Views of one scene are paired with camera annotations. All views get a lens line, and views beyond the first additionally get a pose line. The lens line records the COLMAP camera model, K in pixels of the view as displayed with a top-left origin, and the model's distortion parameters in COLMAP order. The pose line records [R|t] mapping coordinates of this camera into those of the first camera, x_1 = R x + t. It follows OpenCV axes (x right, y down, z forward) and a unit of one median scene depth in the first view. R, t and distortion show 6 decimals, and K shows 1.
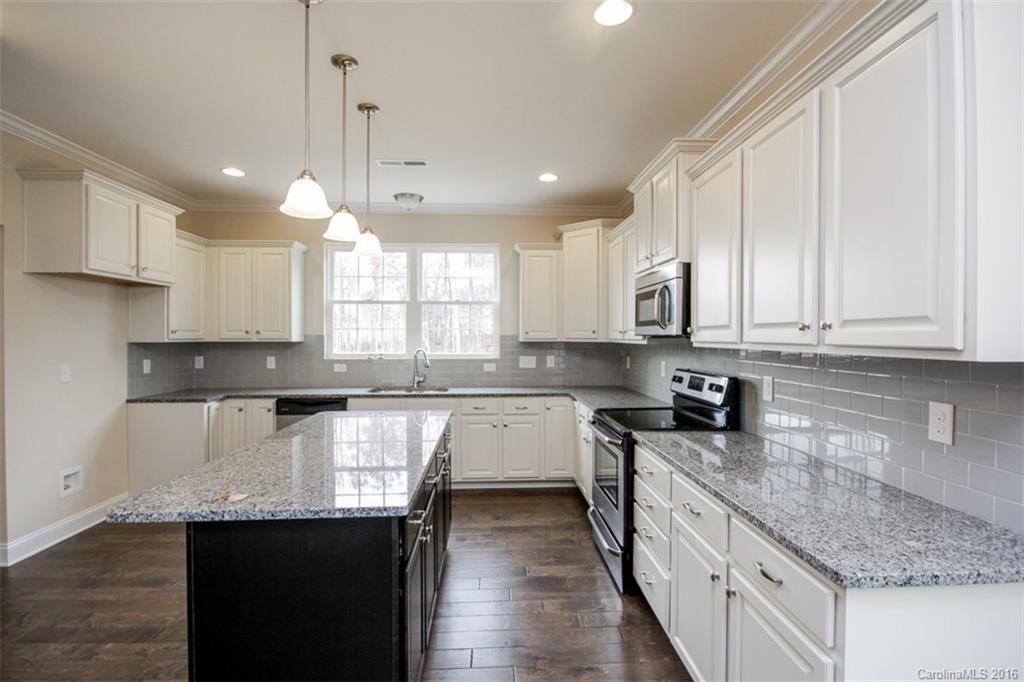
lens RADIAL K [[485.8, 0, 518.6], [0, 485.8, 340.0], [0, 0, 1]] dist [0.003016, -0.003576]
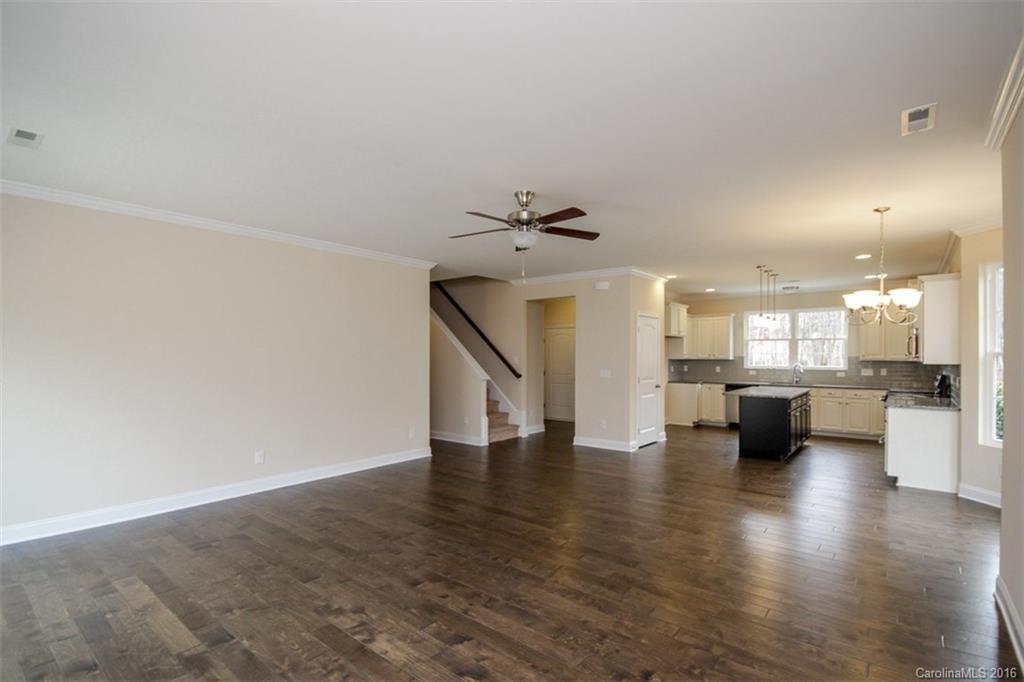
lens RADIAL K [[485.8, 0, 514.1], [0, 485.8, 349.3], [0, 0, 1]] dist [0.003016, -0.003576]
pose [[0.737801, -0.006311, -0.674989, 0.324518], [-0.008217, 0.999798, -0.018330, 0.006918], [0.674968, 0.019070, 0.737600, -1.416675]]
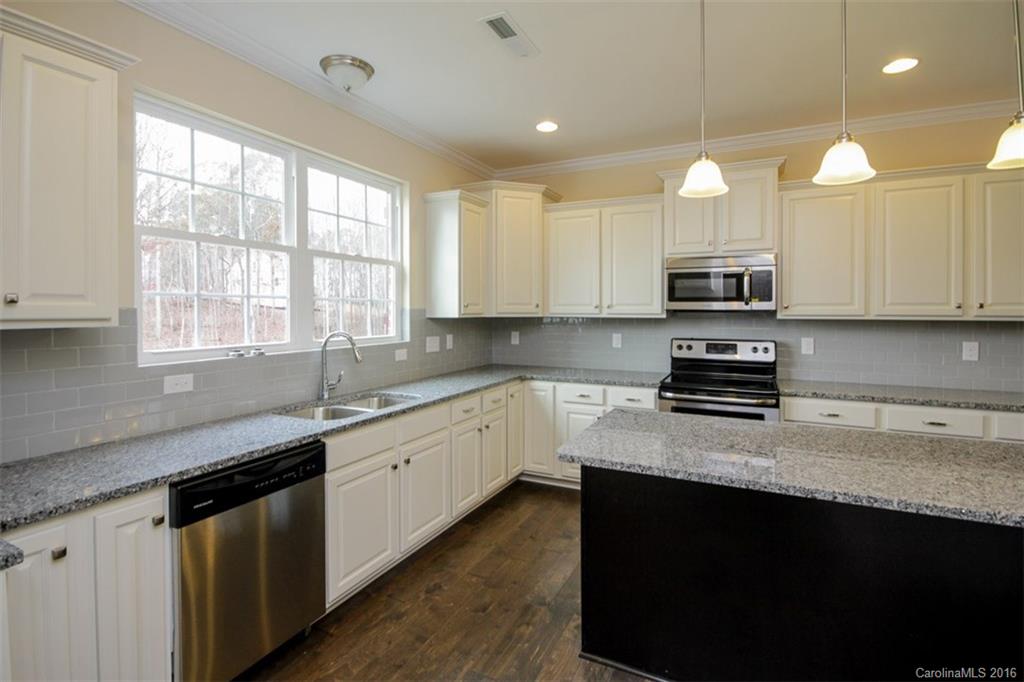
lens RADIAL K [[485.8, 0, 522.7], [0, 485.8, 316.4], [0, 0, 1]] dist [0.003016, -0.003576]
pose [[0.484257, -0.012459, 0.874837, -0.720532], [0.007000, 0.999922, 0.010366, -0.006953], [-0.874898, 0.001104, 0.484307, 0.621261]]
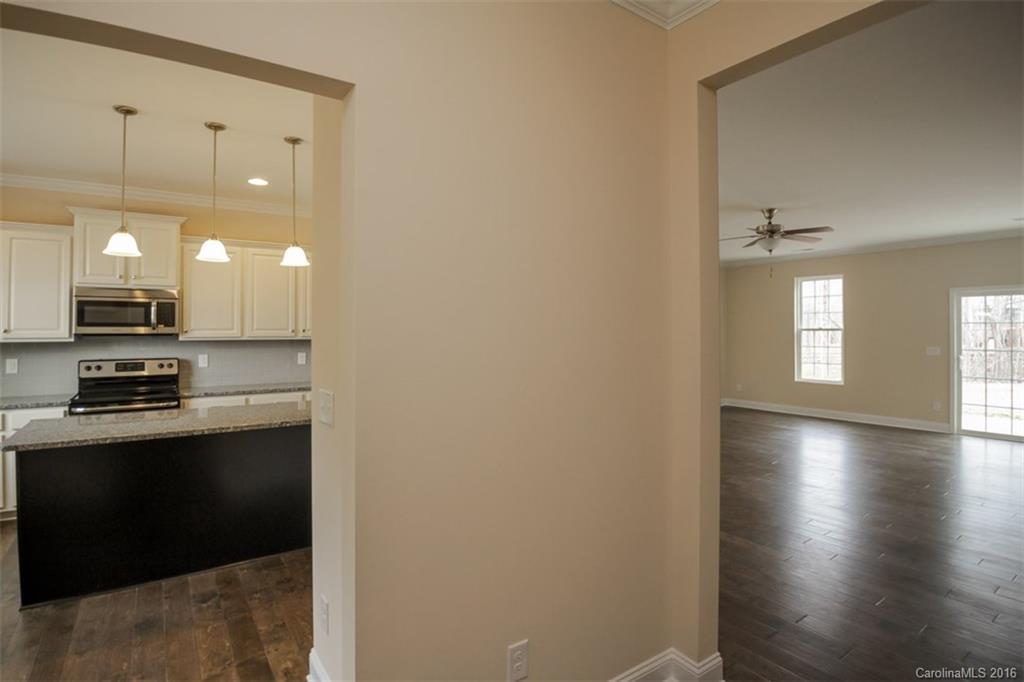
lens RADIAL K [[505.3, 0, 518.0], [0, 505.3, 319.1], [0, 0, 1]] dist [-0.040198, -0.003699]
pose [[-0.532916, 0.020234, 0.845926, -1.111172], [0.010347, 0.999795, -0.017396, -0.011671], [-0.846105, -0.000518, -0.533016, 0.592579]]
